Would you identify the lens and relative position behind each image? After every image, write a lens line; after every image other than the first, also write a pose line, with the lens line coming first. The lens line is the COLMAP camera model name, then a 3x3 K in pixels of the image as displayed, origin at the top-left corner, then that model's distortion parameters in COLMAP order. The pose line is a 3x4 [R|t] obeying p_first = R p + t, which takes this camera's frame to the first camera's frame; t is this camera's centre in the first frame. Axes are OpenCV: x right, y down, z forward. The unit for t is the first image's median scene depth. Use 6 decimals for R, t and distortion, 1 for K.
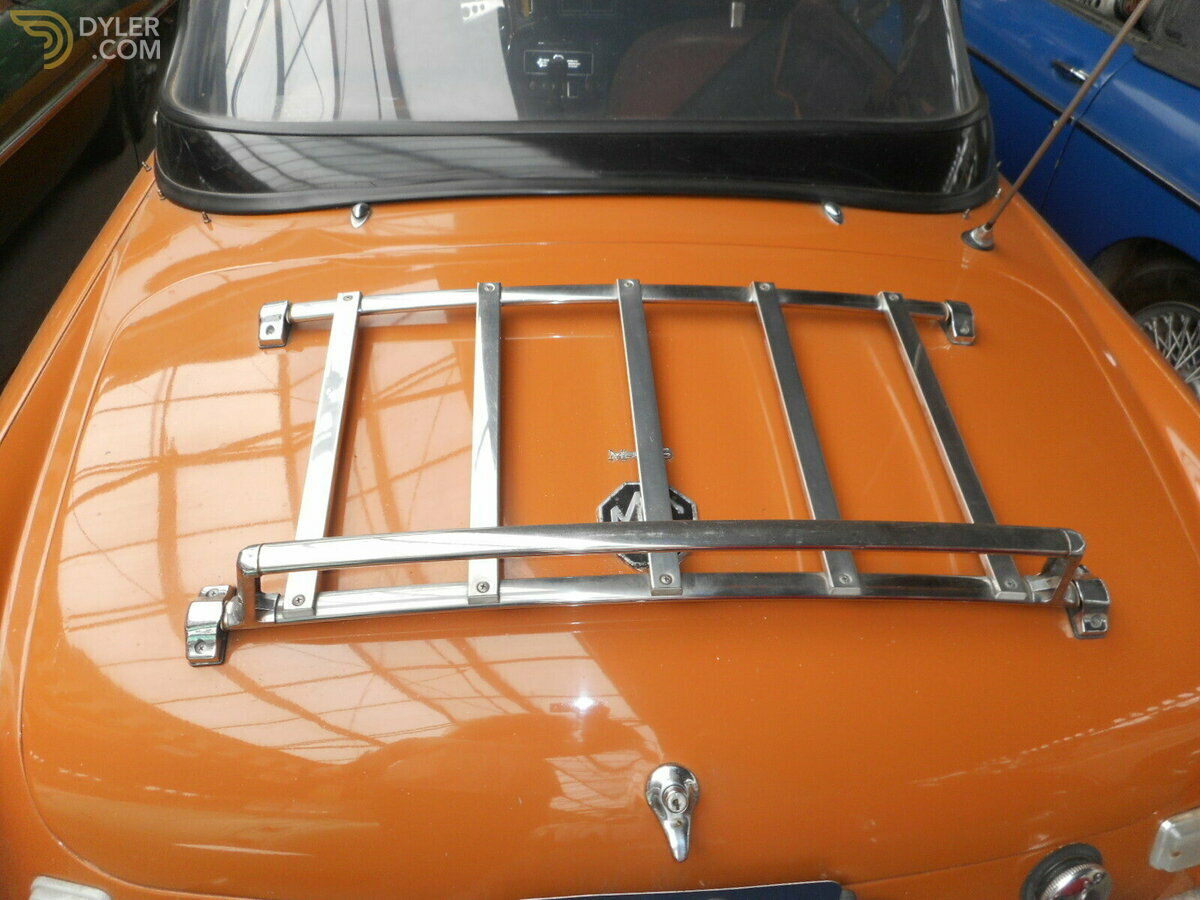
lens RADIAL K [[905.0, 0, 596.3], [0, 905.0, 448.2], [0, 0, 1]] dist [0.034473, -0.023657]
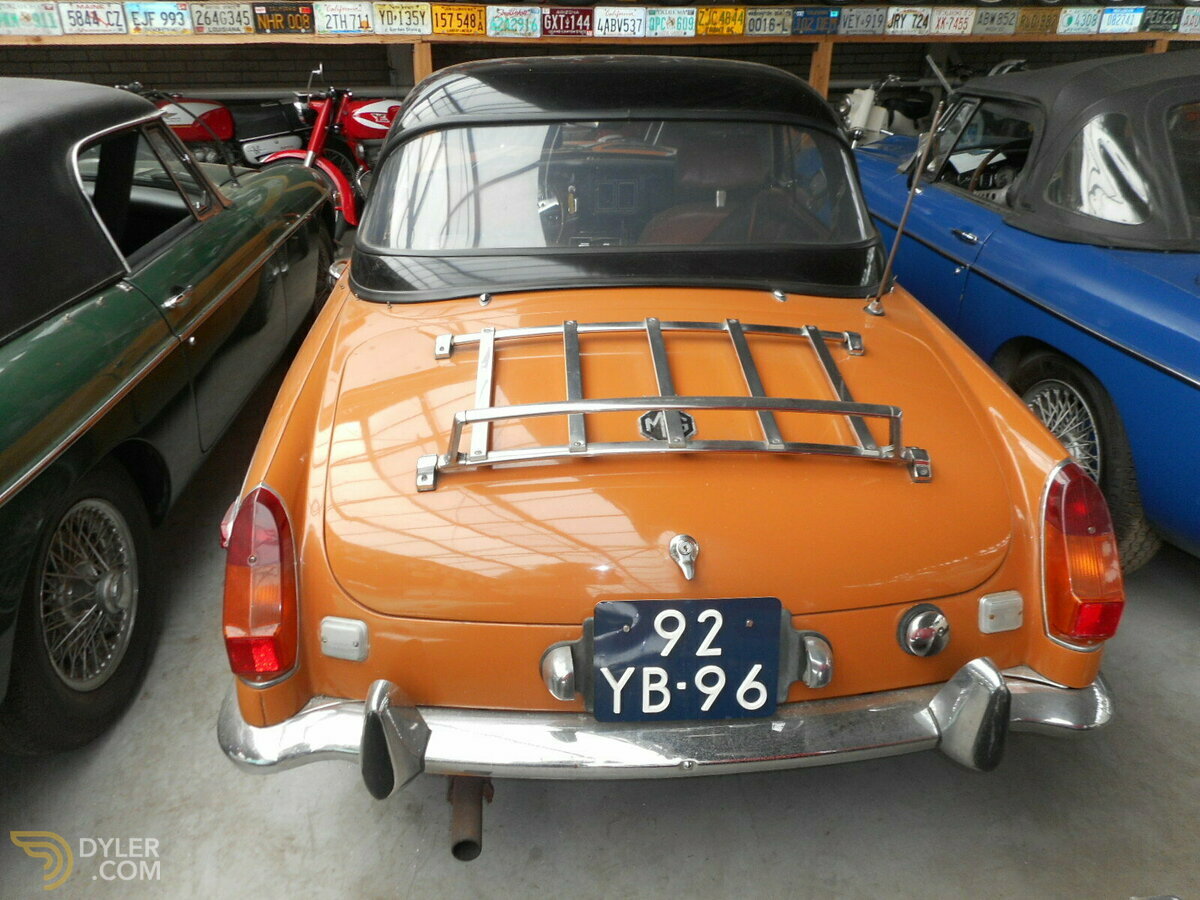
lens RADIAL K [[905.0, 0, 601.2], [0, 905.0, 452.4], [0, 0, 1]] dist [0.034473, -0.023657]
pose [[0.999618, -0.019669, -0.019413, -0.030256], [0.014780, 0.974049, -0.225854, 0.432296], [0.023352, 0.225480, 0.973968, -0.583286]]
